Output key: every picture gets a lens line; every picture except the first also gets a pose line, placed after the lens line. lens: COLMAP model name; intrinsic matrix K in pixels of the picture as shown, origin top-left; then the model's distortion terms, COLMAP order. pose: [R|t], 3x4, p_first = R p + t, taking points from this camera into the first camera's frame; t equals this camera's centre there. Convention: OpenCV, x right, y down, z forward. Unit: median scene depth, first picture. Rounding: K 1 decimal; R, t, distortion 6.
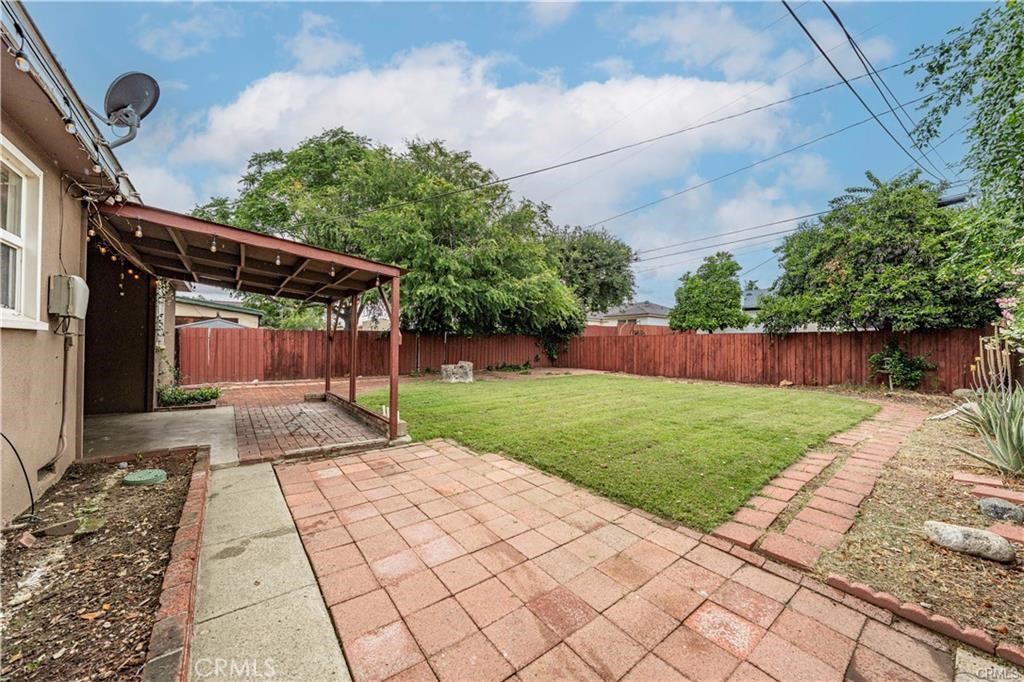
lens RADIAL K [[358.7, 0, 506.2], [0, 358.7, 339.5], [0, 0, 1]] dist [0.000177, -0.000014]
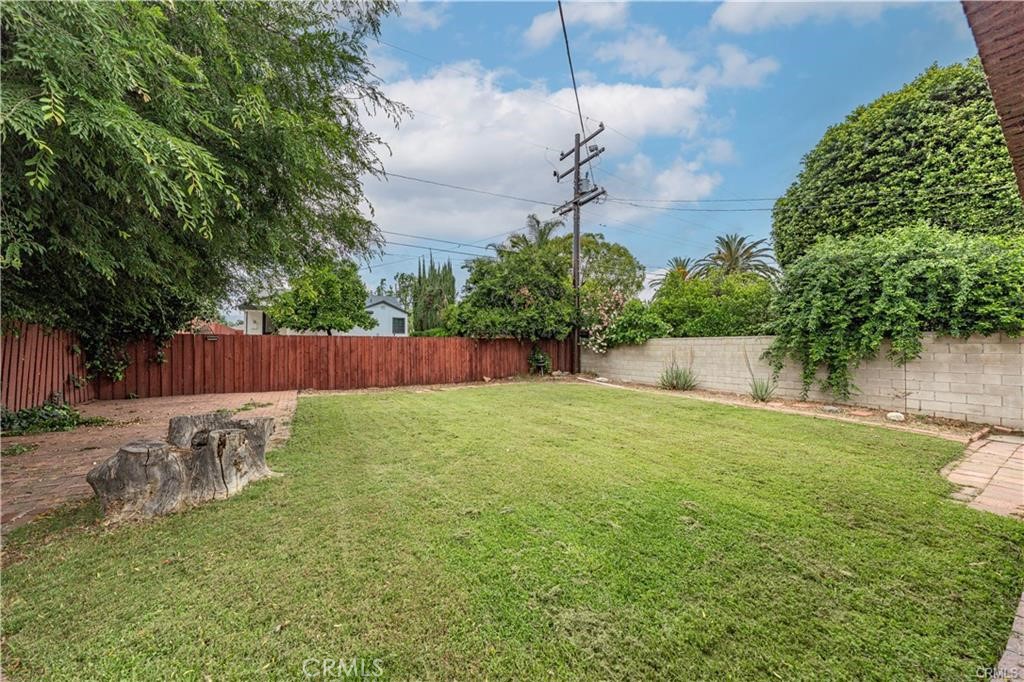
lens RADIAL K [[346.6, 0, 508.3], [0, 346.6, 340.9], [0, 0, 1]] dist [-0.002293, -0.000204]
pose [[0.123570, 0.011526, 0.992269, -0.430841], [-0.015346, 0.999835, -0.009703, 0.000353], [-0.992217, -0.014029, 0.123727, 0.839978]]
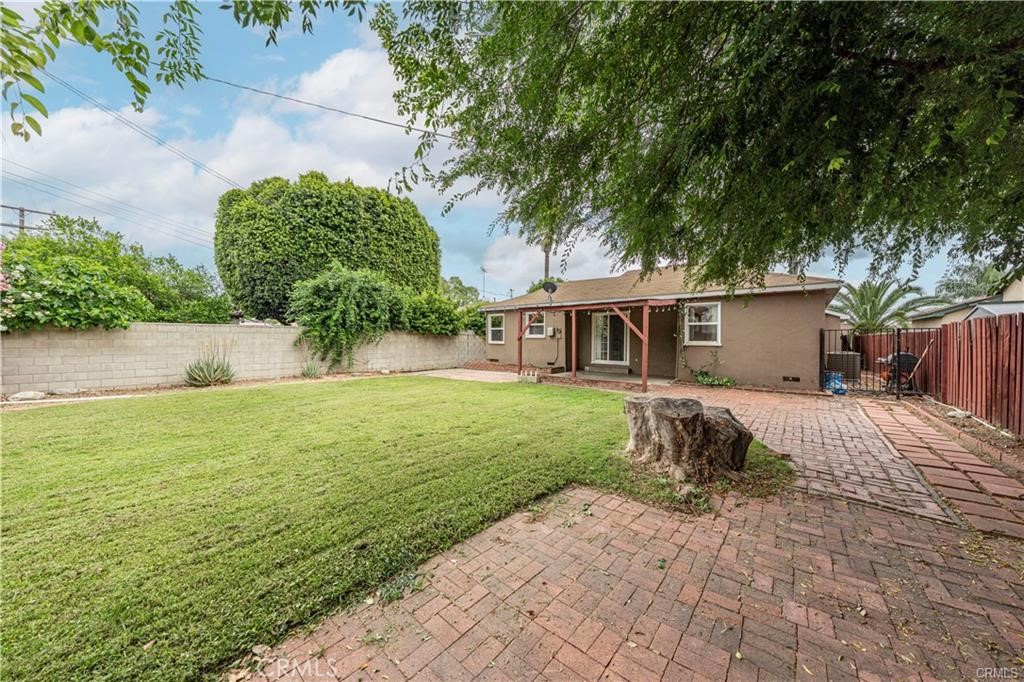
lens RADIAL K [[346.6, 0, 507.9], [0, 346.6, 339.5], [0, 0, 1]] dist [-0.000961, -0.000125]
pose [[-0.979613, -0.011622, -0.200559, 0.103871], [-0.009702, 0.999897, -0.010555, 0.015027], [0.200661, -0.008394, -0.979625, 1.484734]]
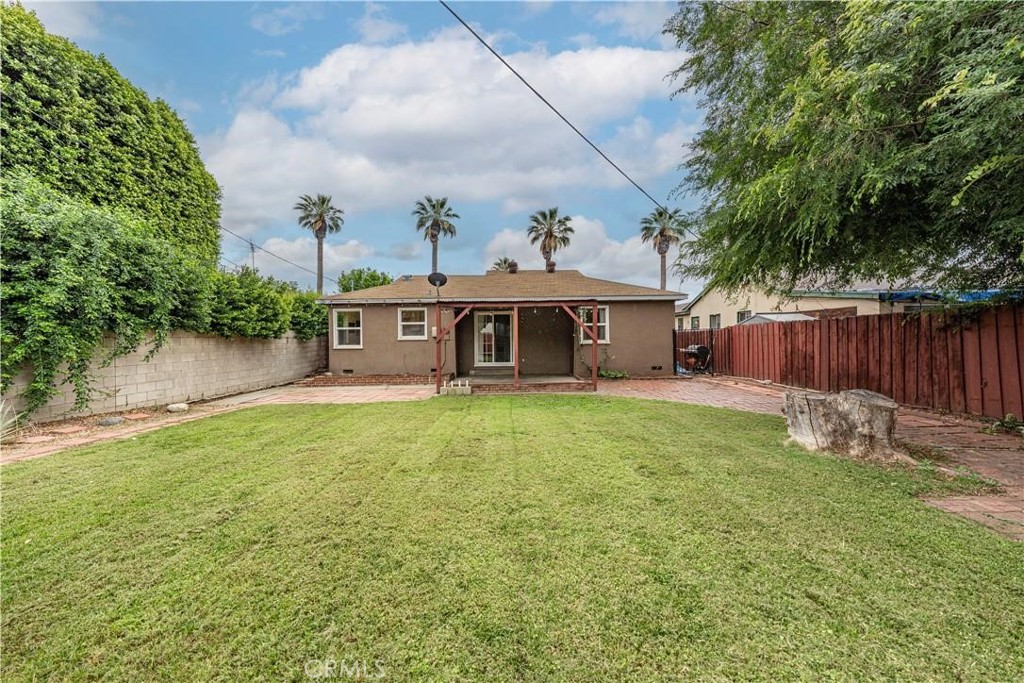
lens RADIAL K [[346.6, 0, 508.3], [0, 346.6, 341.4], [0, 0, 1]] dist [-0.002293, -0.000204]
pose [[-0.622018, 0.004871, -0.782988, 0.400441], [0.017524, 0.999817, -0.007702, 0.012114], [0.782807, -0.018512, -0.621990, 1.109040]]
